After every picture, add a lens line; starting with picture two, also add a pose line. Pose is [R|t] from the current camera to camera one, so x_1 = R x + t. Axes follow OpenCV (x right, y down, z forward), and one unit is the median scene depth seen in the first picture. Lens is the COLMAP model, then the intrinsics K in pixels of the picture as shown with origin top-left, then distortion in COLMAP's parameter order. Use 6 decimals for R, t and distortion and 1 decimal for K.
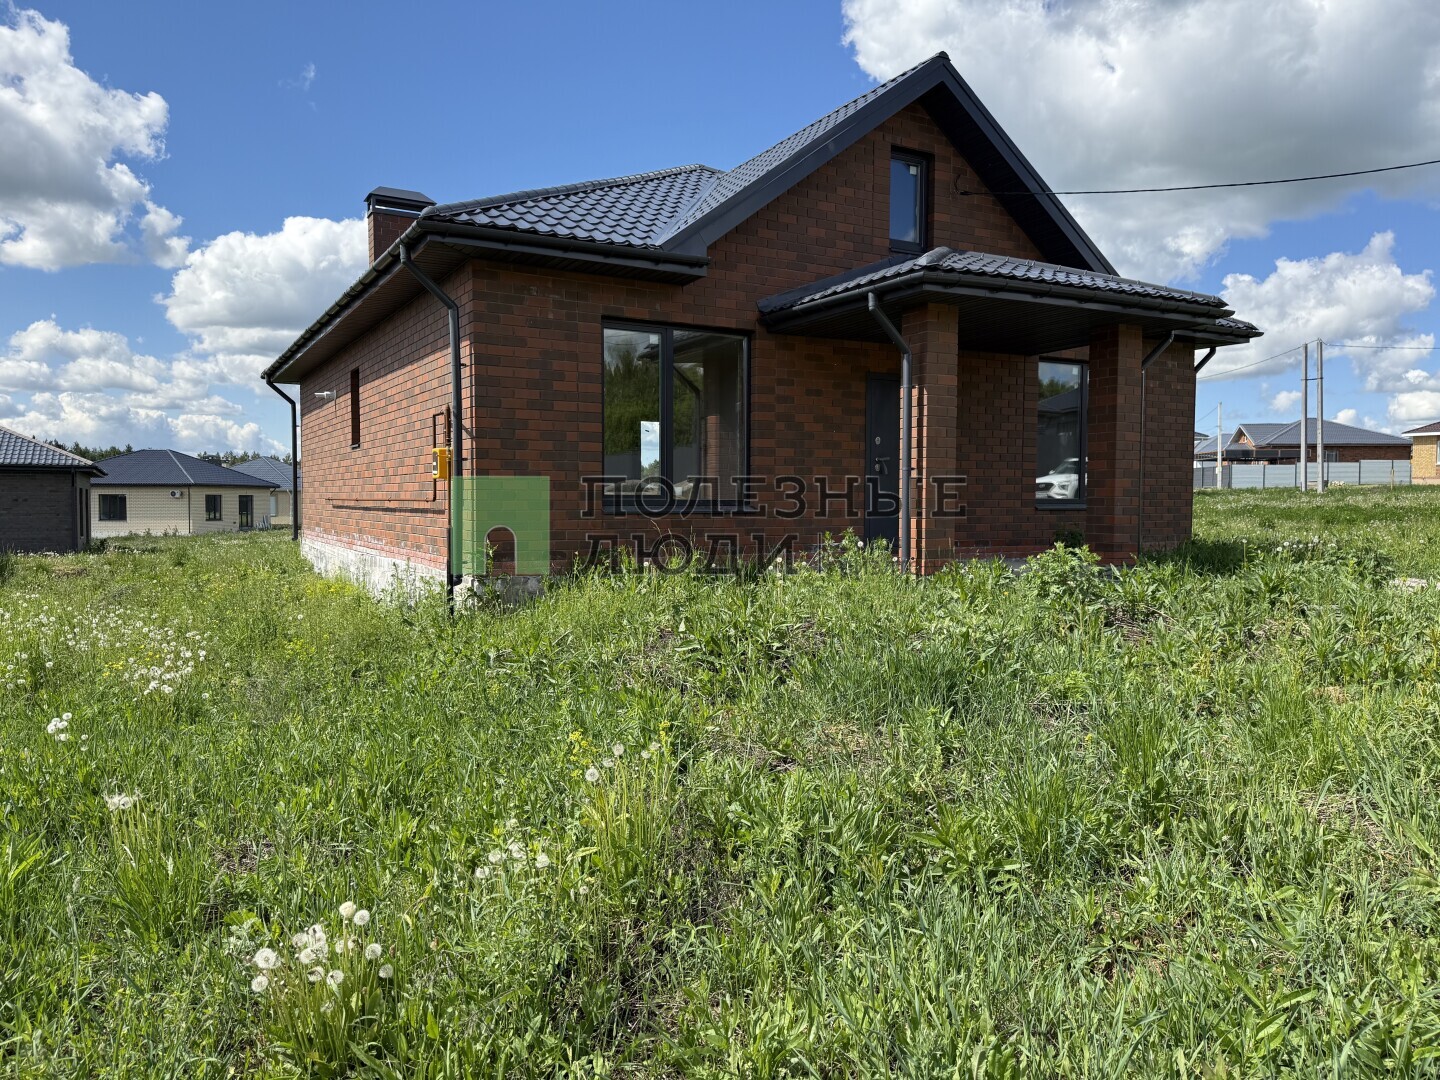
lens RADIAL K [[1015.9, 0, 720.0], [0, 1015.9, 540.0], [0, 0, 1]] dist [0.064715, -0.067829]
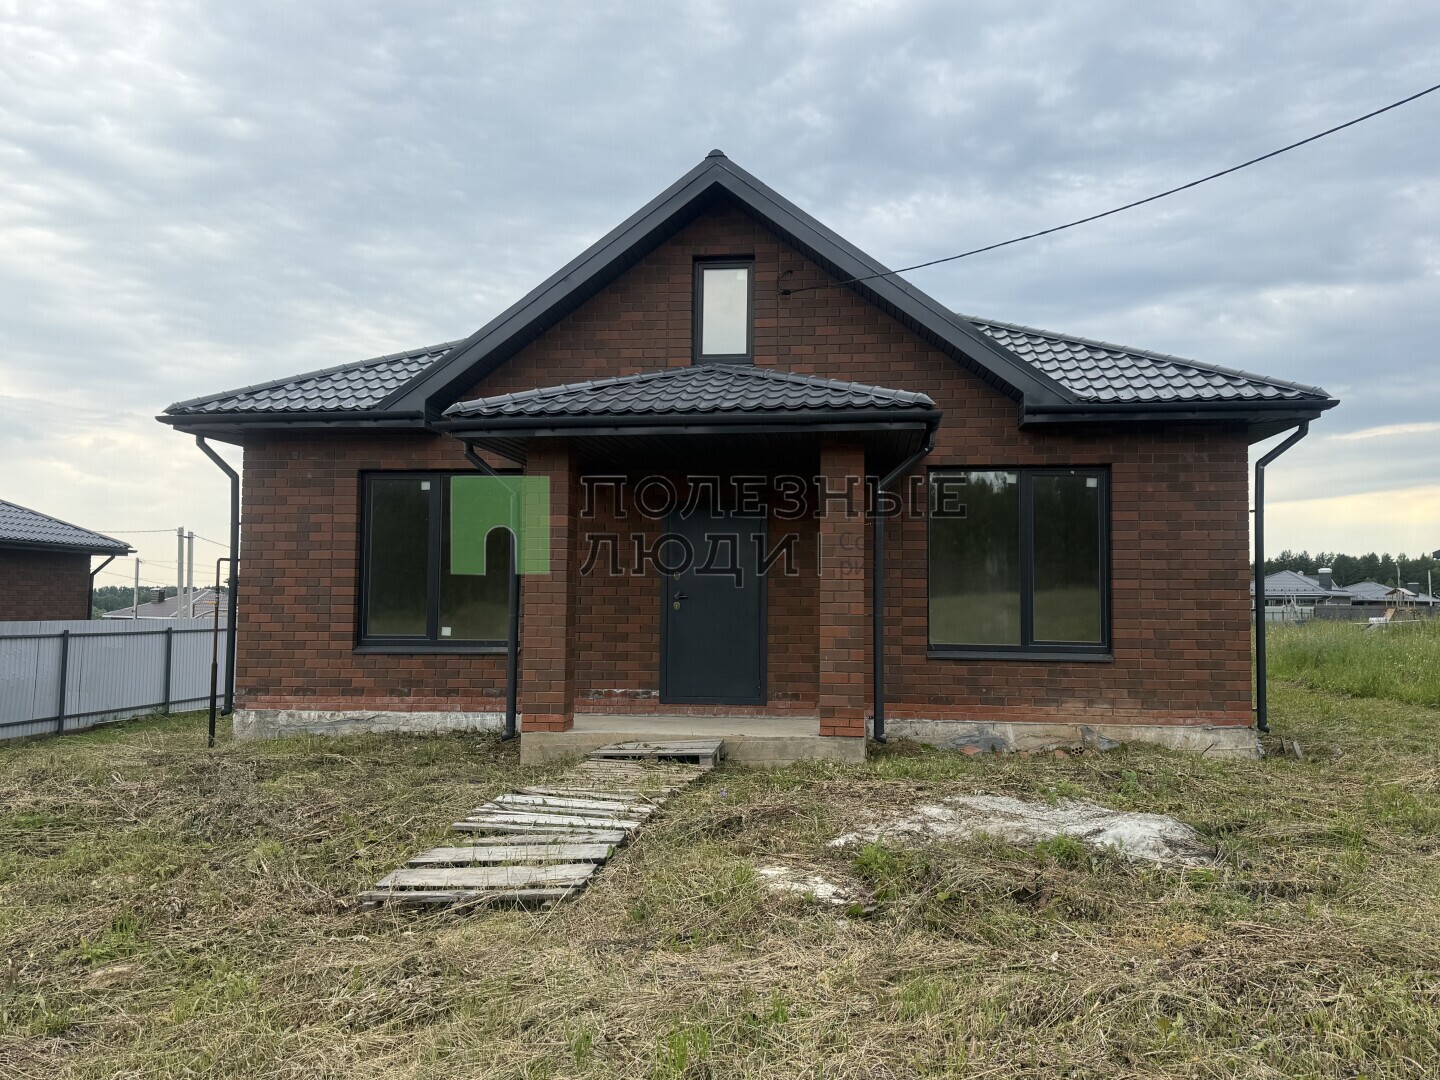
lens RADIAL K [[1131.9, 0, 720.0], [0, 1131.9, 540.0], [0, 0, 1]] dist [0.074729, -0.002764]
pose [[0.814704, -0.029963, -0.579102, 0.956451], [-0.028792, 0.995342, -0.092005, -0.048978], [0.579162, 0.091630, 0.810047, 0.266420]]
